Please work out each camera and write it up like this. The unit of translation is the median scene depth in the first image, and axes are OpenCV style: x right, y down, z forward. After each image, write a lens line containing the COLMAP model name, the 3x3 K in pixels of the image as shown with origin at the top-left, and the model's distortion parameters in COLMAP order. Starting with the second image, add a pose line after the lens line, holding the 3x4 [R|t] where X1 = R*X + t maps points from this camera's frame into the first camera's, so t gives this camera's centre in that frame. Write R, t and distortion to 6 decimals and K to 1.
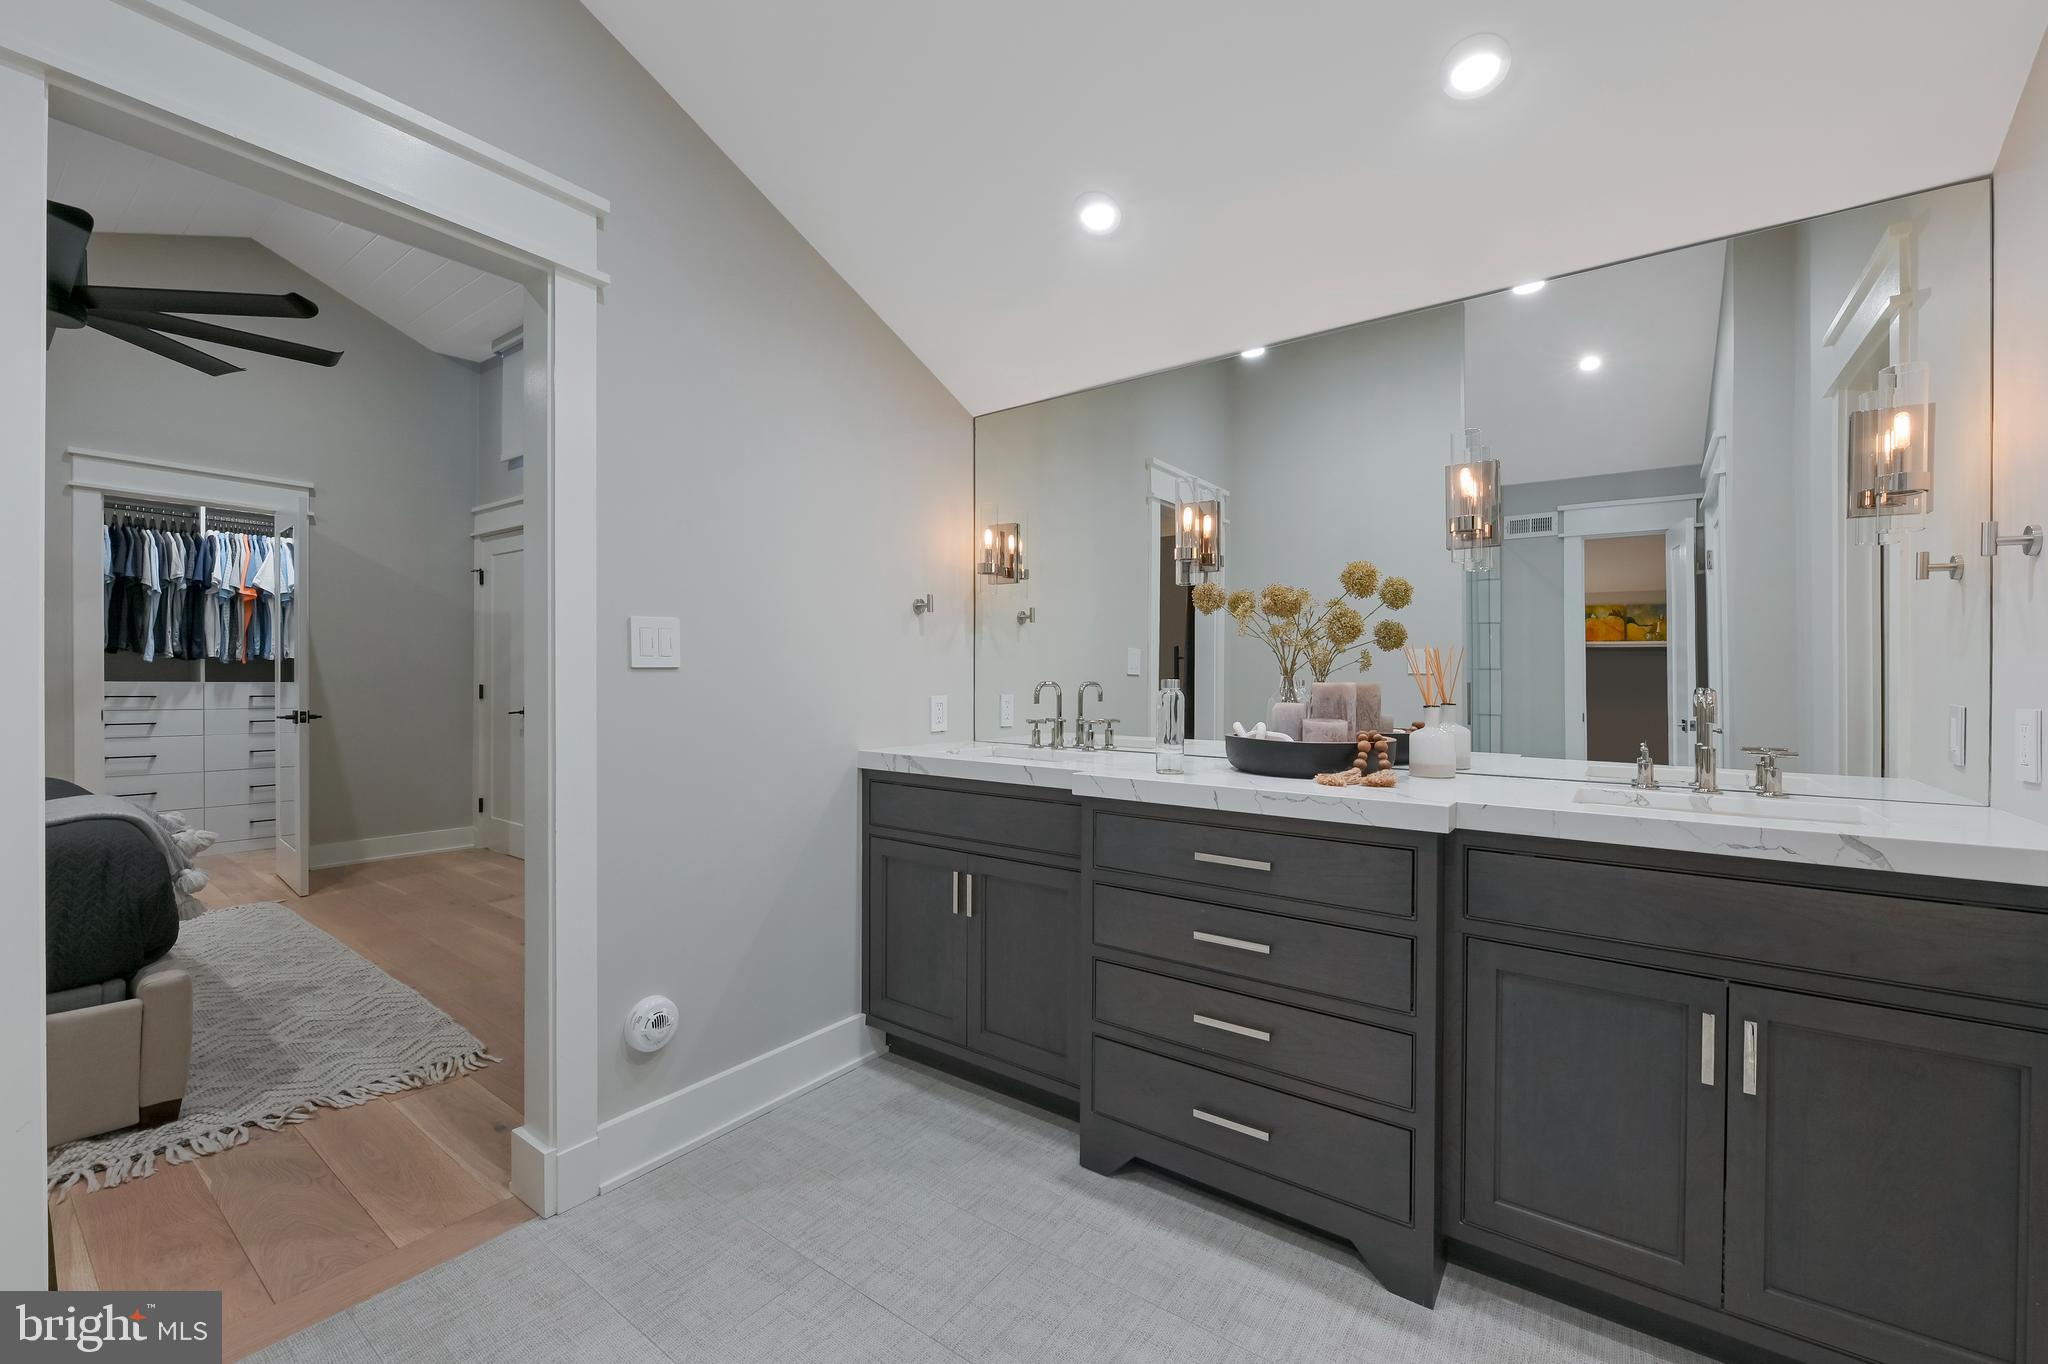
lens RADIAL K [[822.1, 0, 1020.7], [0, 822.1, 684.5], [0, 0, 1]] dist [-0.010317, -0.000578]
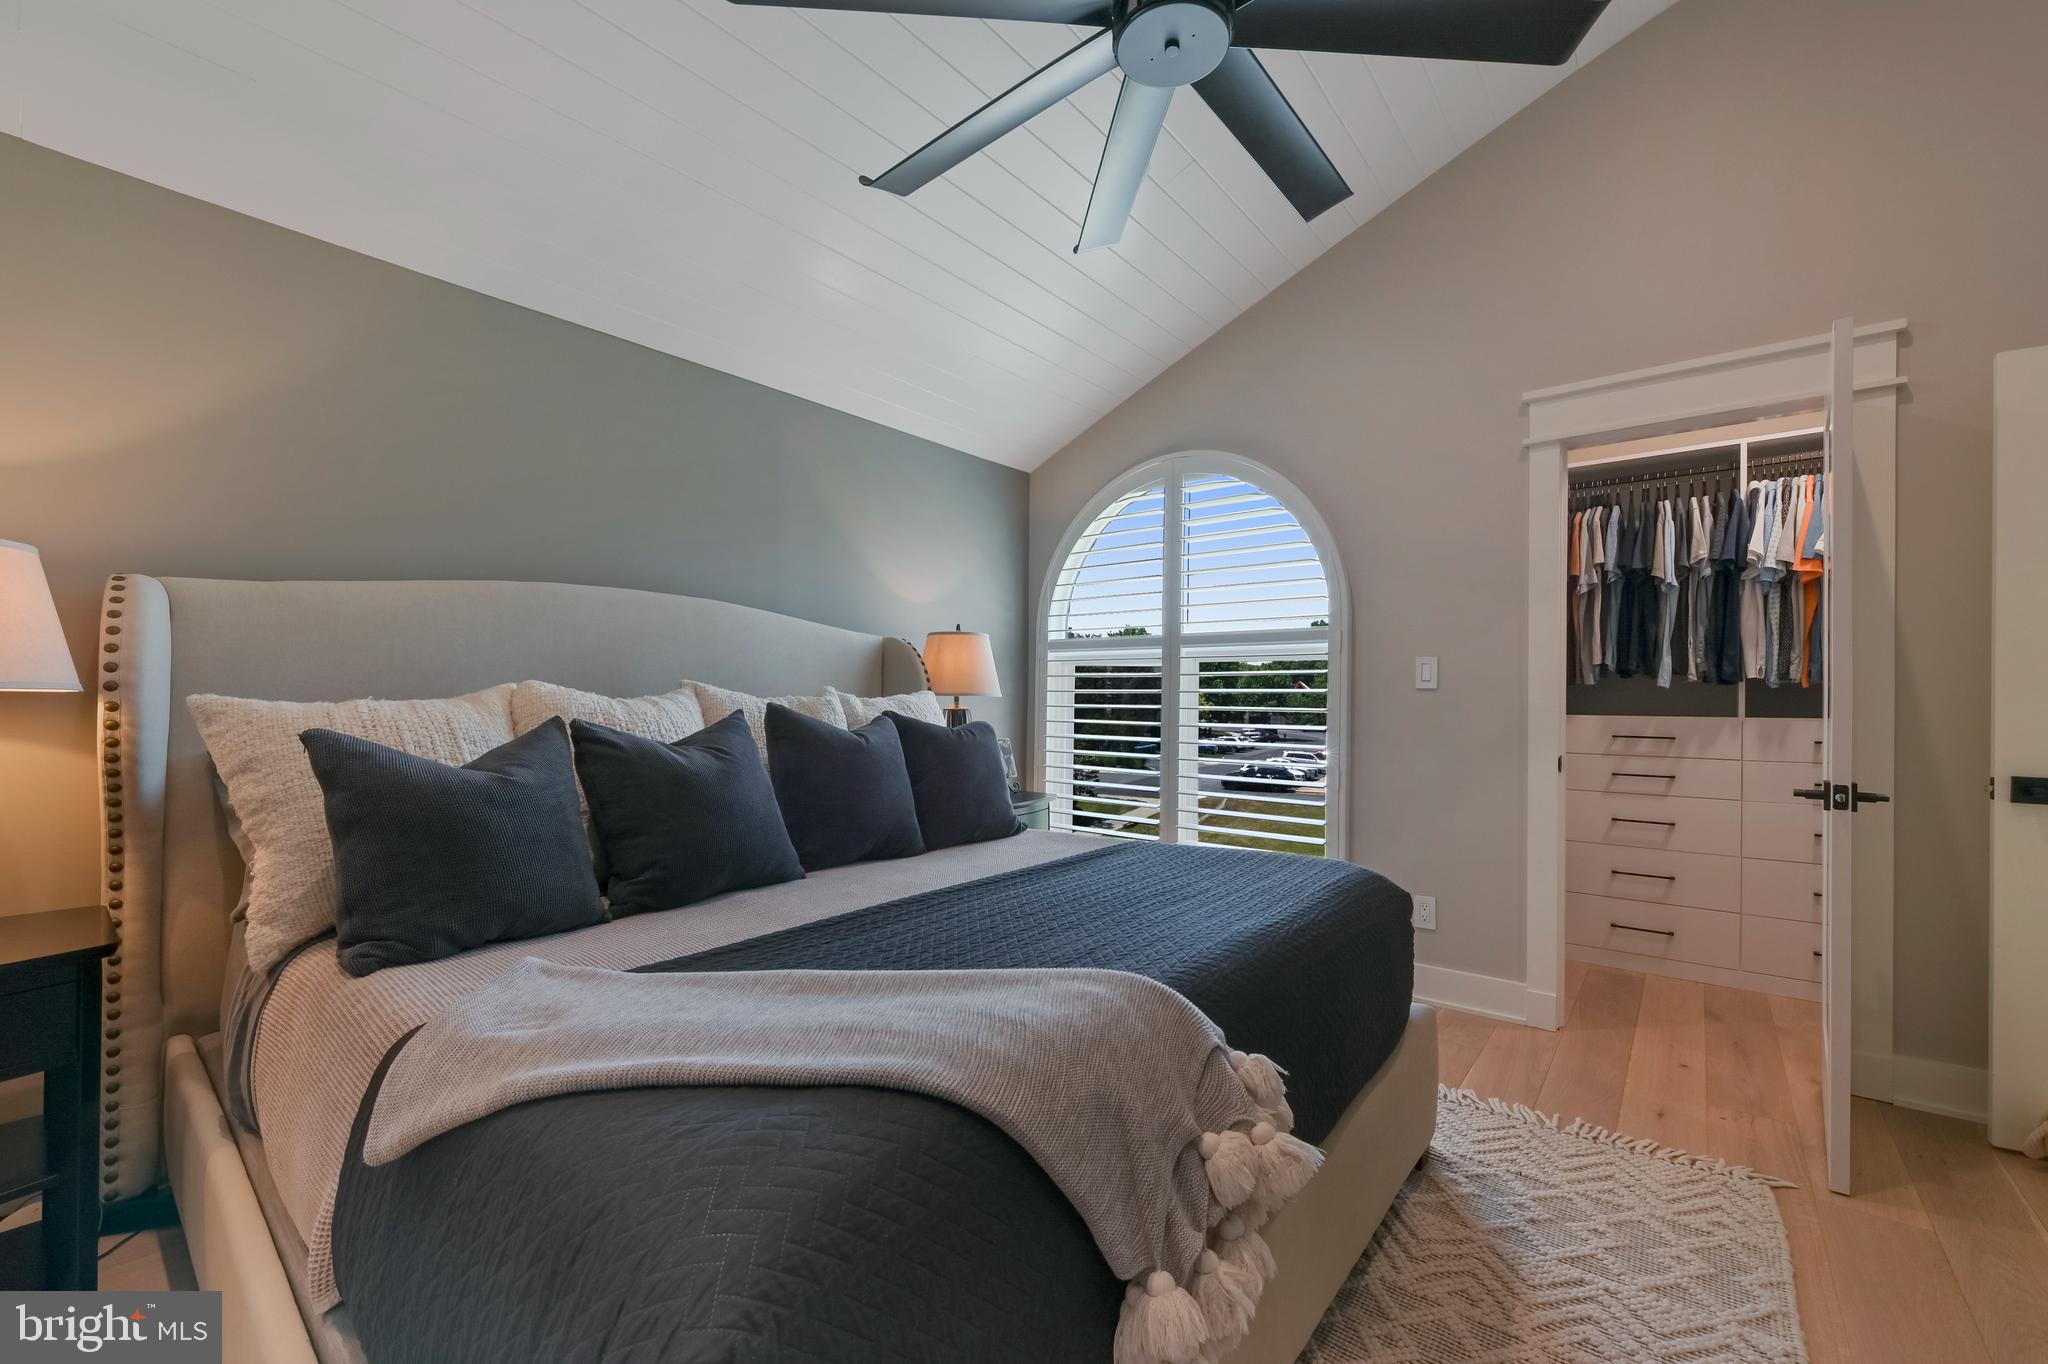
lens RADIAL K [[822.1, 0, 1011.2], [0, 822.1, 701.5], [0, 0, 1]] dist [-0.010317, -0.000578]
pose [[-0.057025, -0.012222, -0.998298, -0.342435], [-0.011350, 0.999868, -0.011593, -0.002032], [0.998308, 0.010669, -0.057157, 0.479252]]
